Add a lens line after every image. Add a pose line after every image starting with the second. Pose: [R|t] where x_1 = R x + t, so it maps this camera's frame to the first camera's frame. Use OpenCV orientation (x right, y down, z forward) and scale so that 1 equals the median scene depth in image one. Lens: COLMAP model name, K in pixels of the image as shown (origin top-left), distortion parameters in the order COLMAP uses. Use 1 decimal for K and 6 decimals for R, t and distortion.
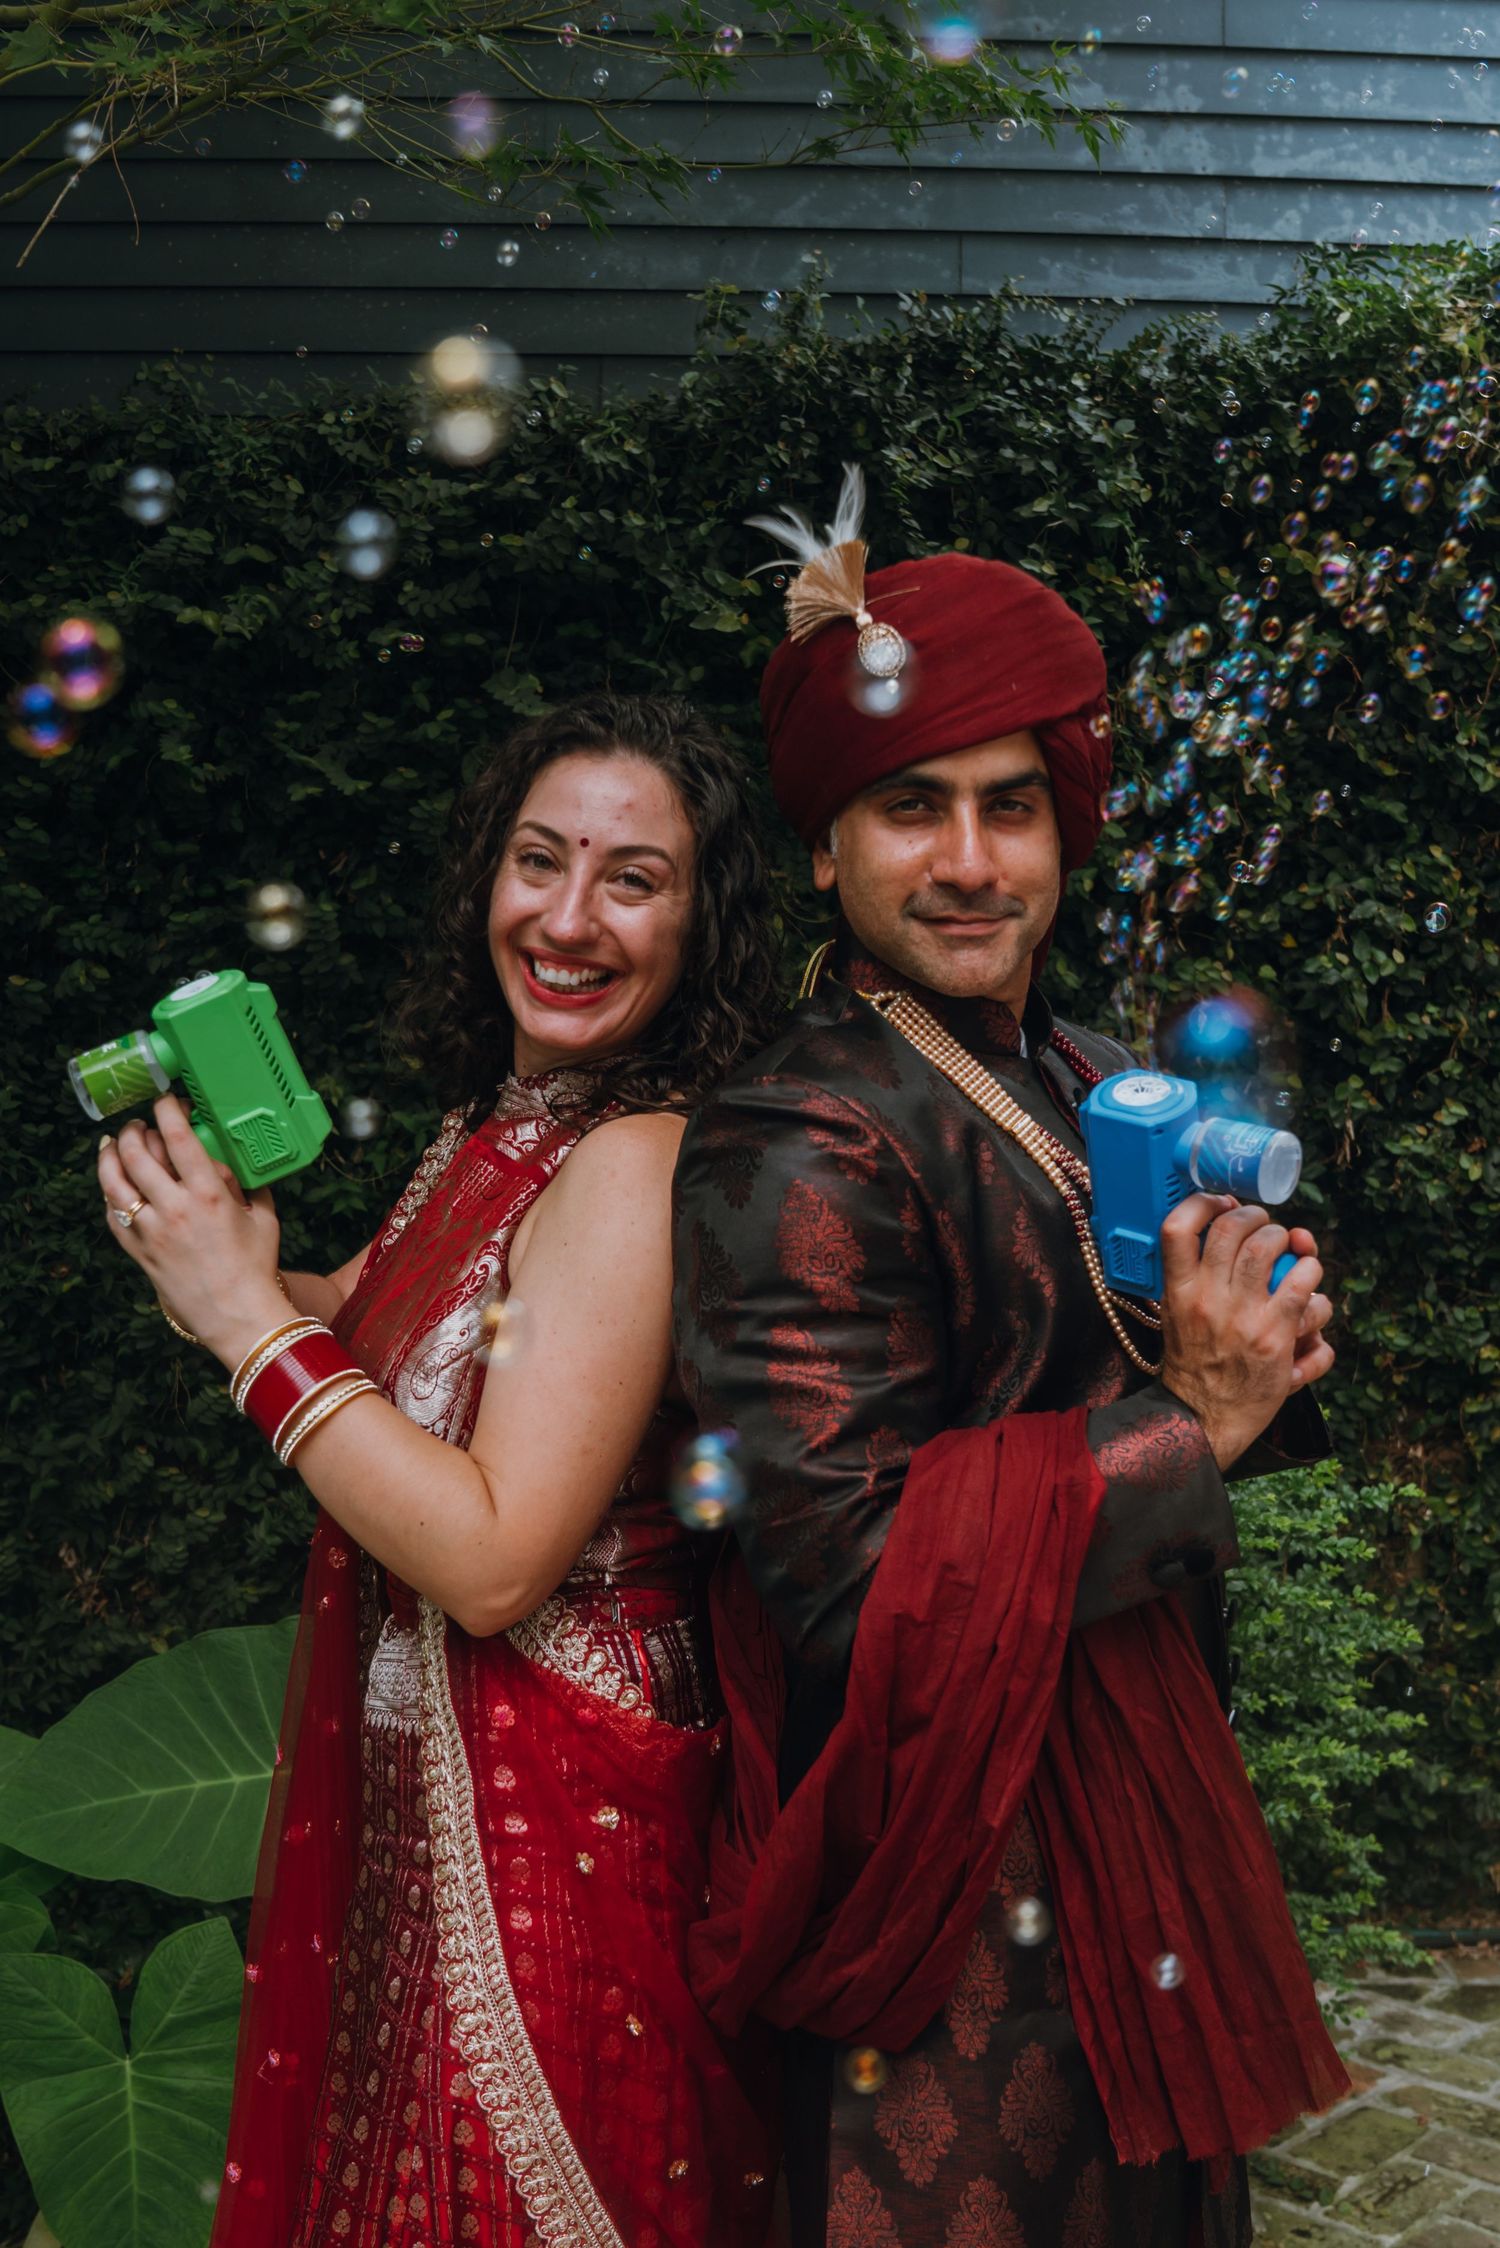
lens RADIAL K [[2469.7, 0, 750.0], [0, 2469.7, 1124.0], [0, 0, 1]] dist [-0.131014, 0.050488]
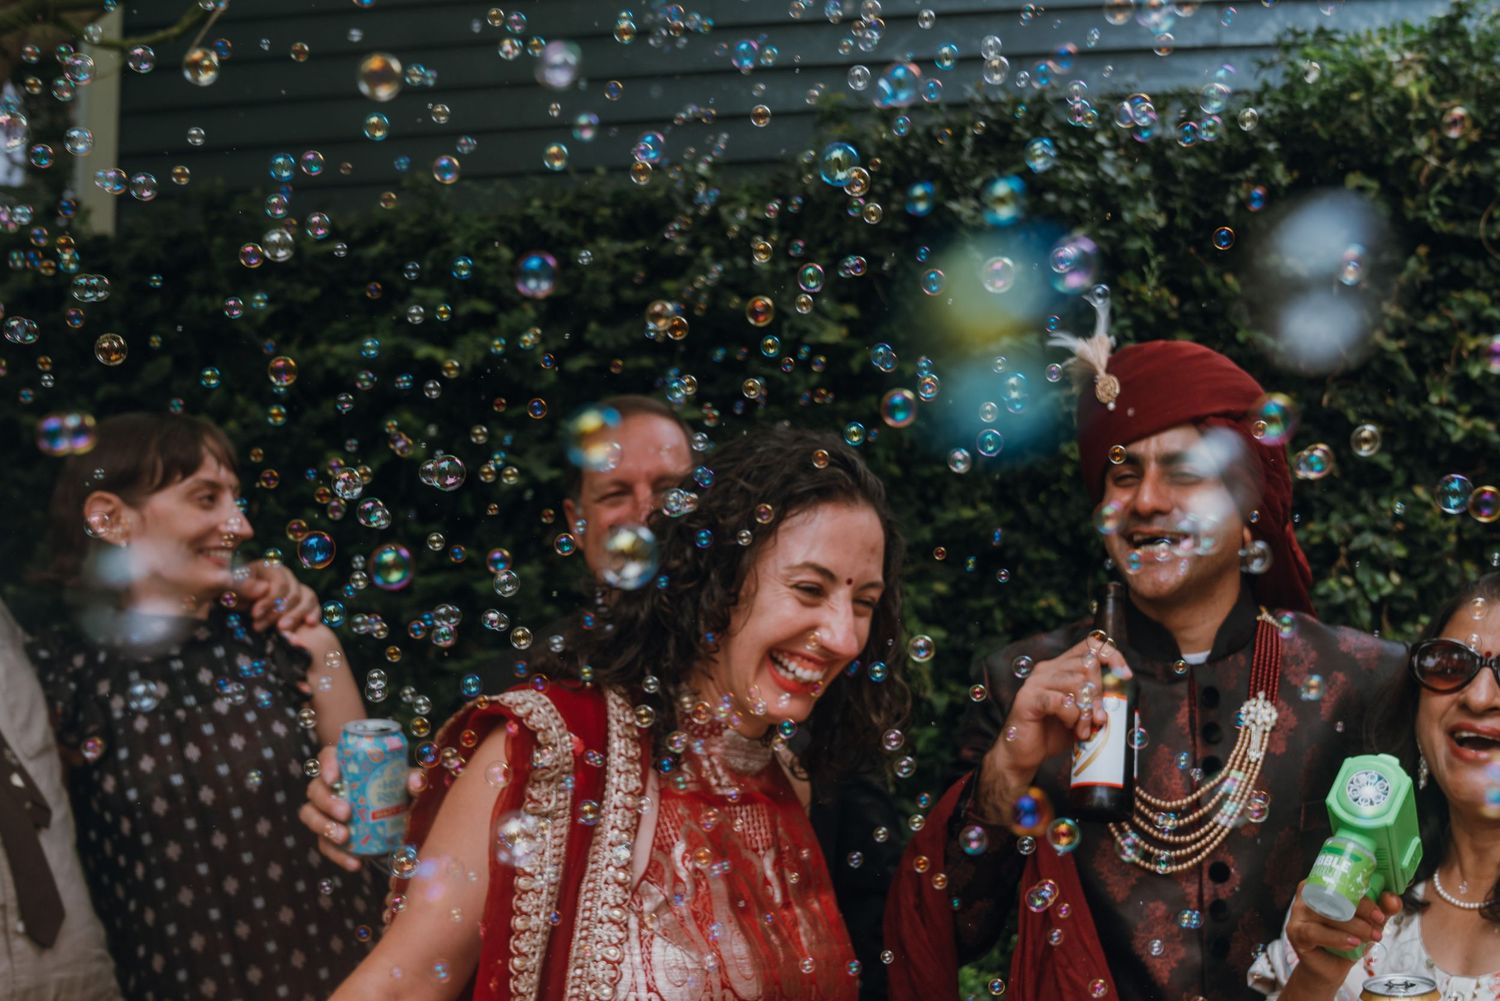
lens RADIAL K [[1596.4, 0, 750.0], [0, 1596.4, 500.5], [0, 0, 1]] dist [-0.110330, 0.047507]
pose [[0.990694, -0.040983, -0.129792, 0.049517], [0.023319, 0.990599, -0.134798, -0.008320], [0.134097, 0.130517, 0.982336, 0.180326]]
